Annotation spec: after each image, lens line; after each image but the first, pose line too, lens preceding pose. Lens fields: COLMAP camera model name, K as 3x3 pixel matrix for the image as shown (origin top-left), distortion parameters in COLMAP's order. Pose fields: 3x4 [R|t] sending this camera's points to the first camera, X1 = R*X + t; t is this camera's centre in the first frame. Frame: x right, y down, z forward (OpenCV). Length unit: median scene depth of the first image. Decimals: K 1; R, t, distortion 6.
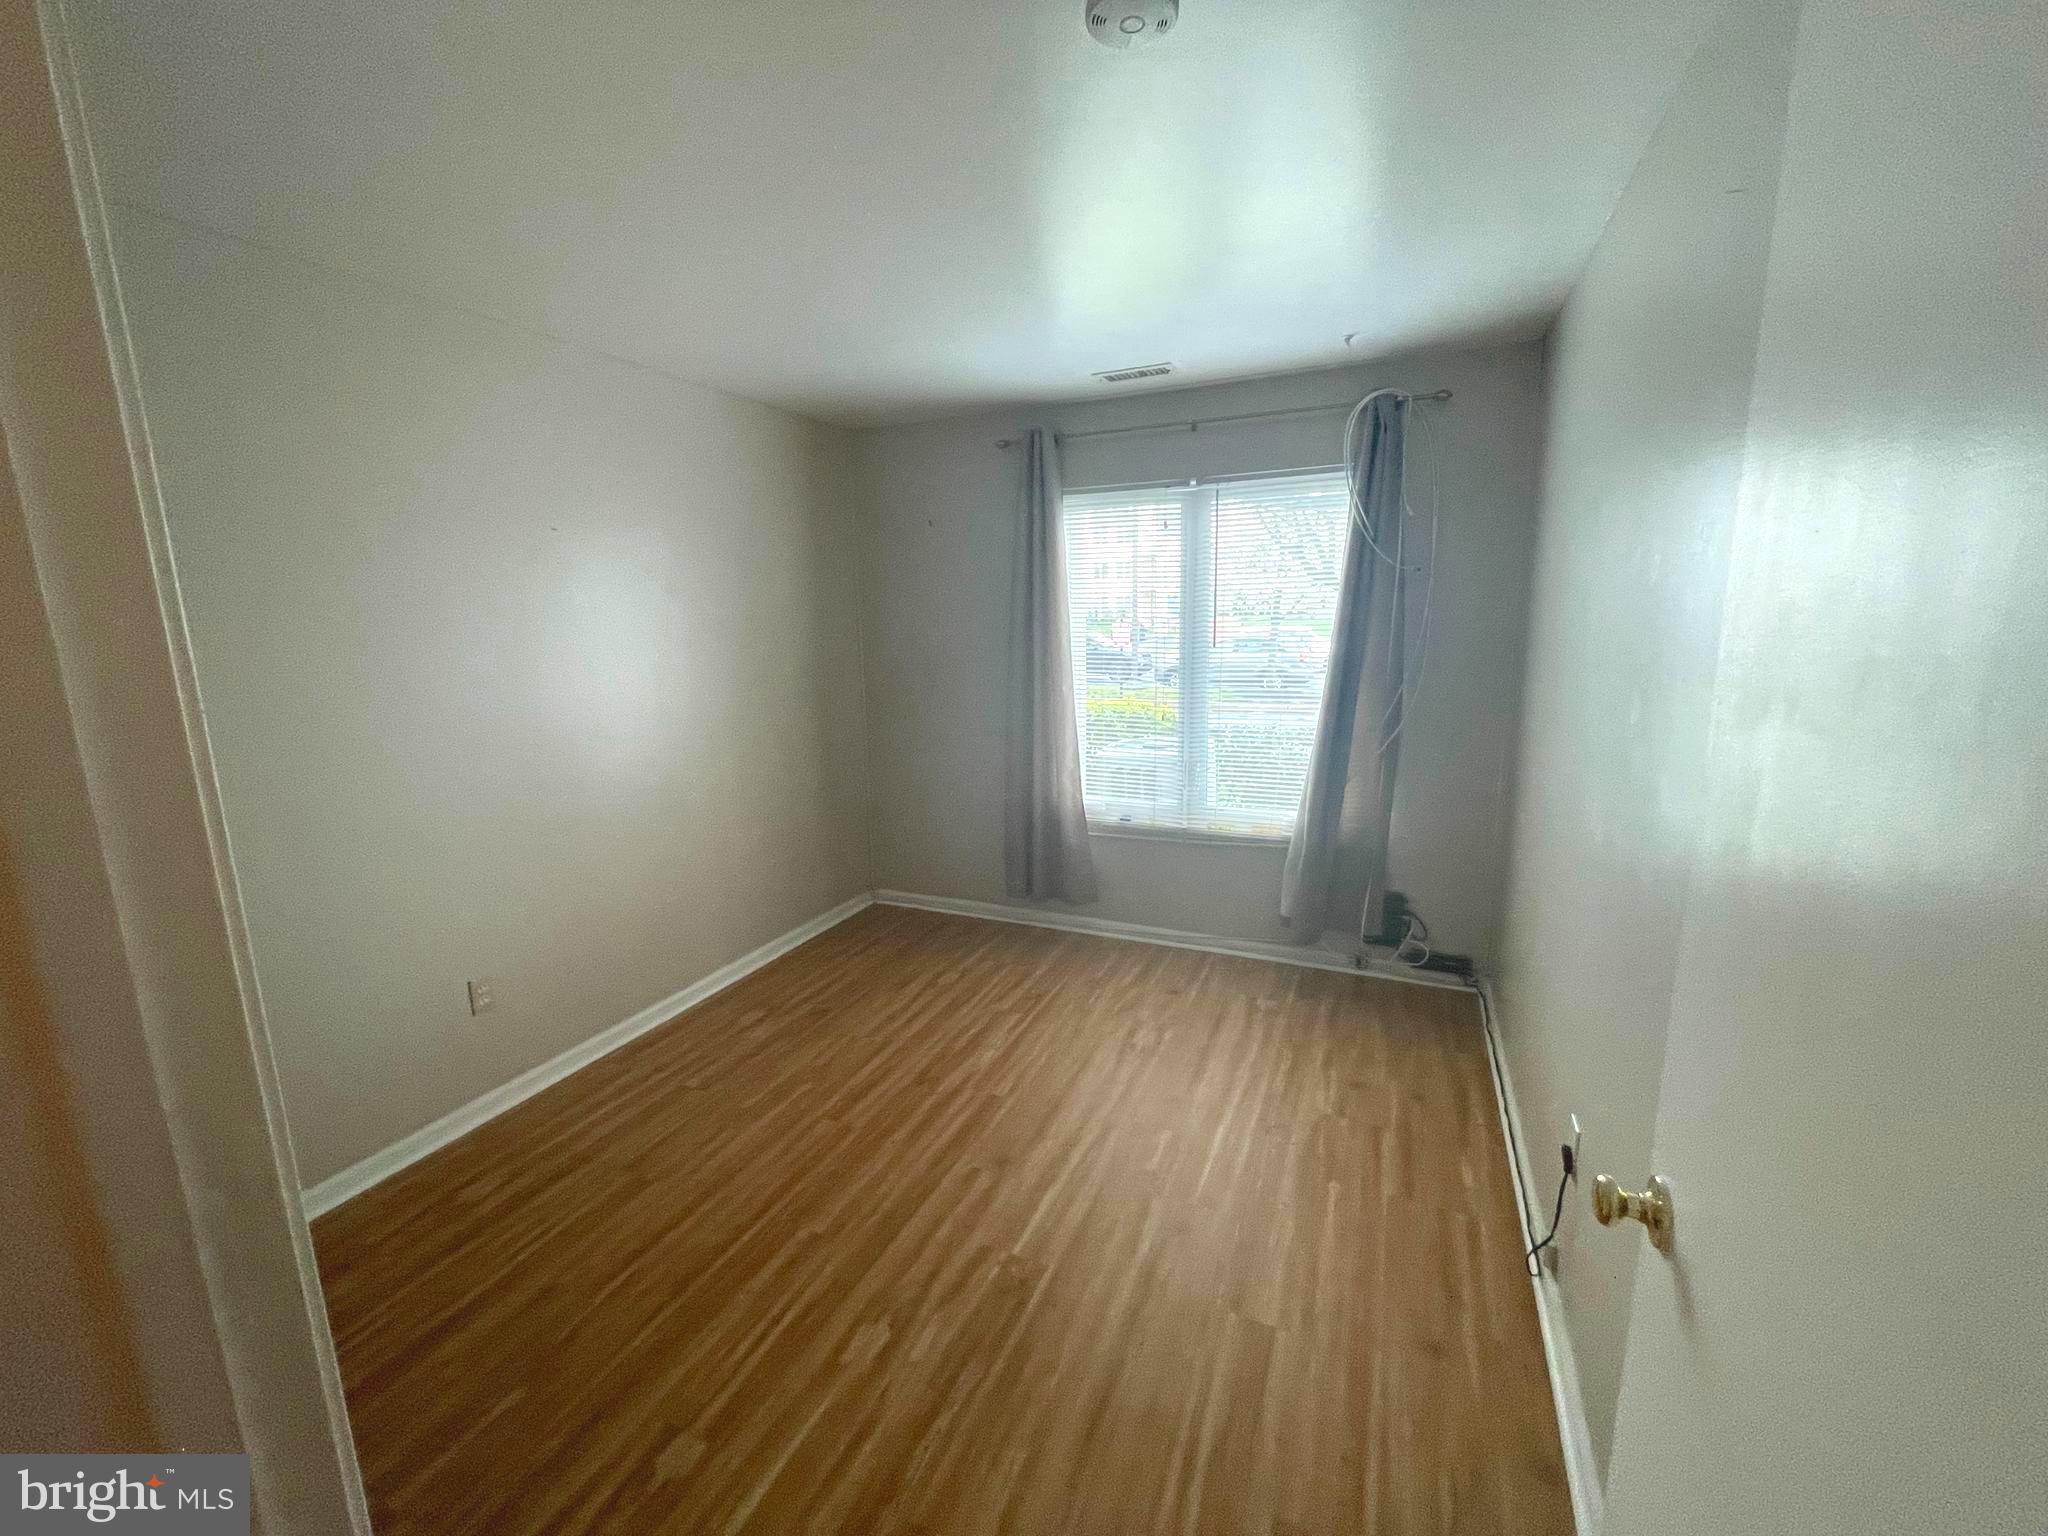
lens RADIAL K [[825.4, 0, 1011.5], [0, 825.4, 766.7], [0, 0, 1]] dist [-0.001284, 0.000010]
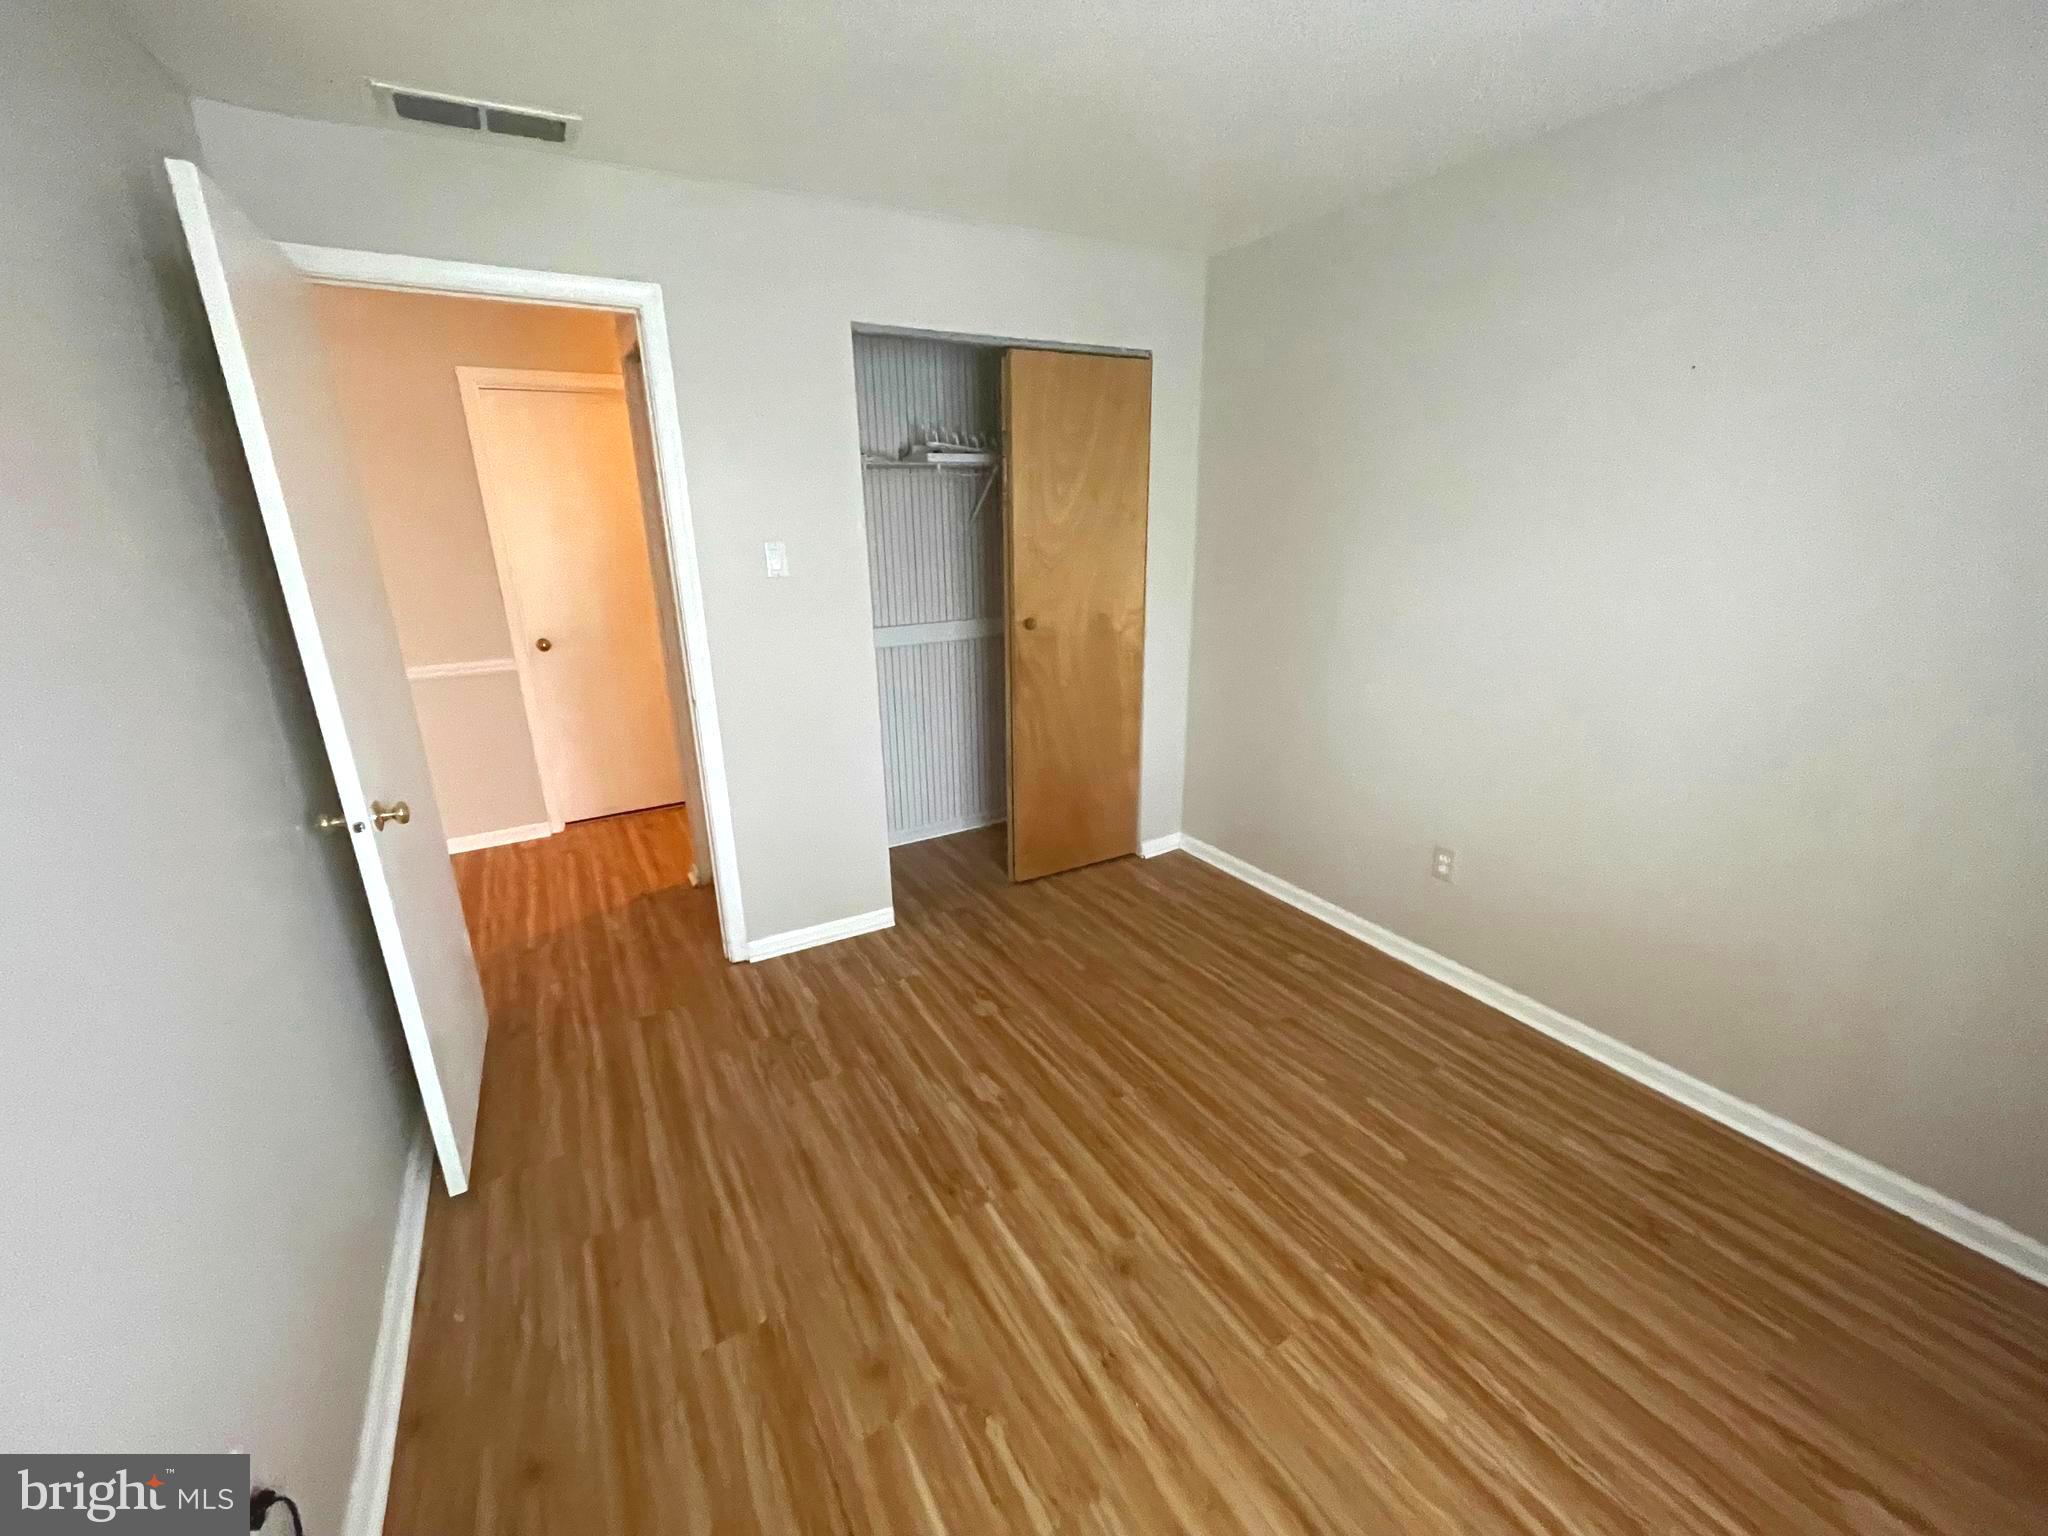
lens RADIAL K [[825.4, 0, 1008.2], [0, 825.4, 772.2], [0, 0, 1]] dist [-0.001284, 0.000010]
pose [[-0.578424, 0.276655, -0.767390, 0.533539], [-0.125018, 0.899555, 0.418535, -0.232760], [0.806099, 0.338029, -0.485737, 1.212185]]
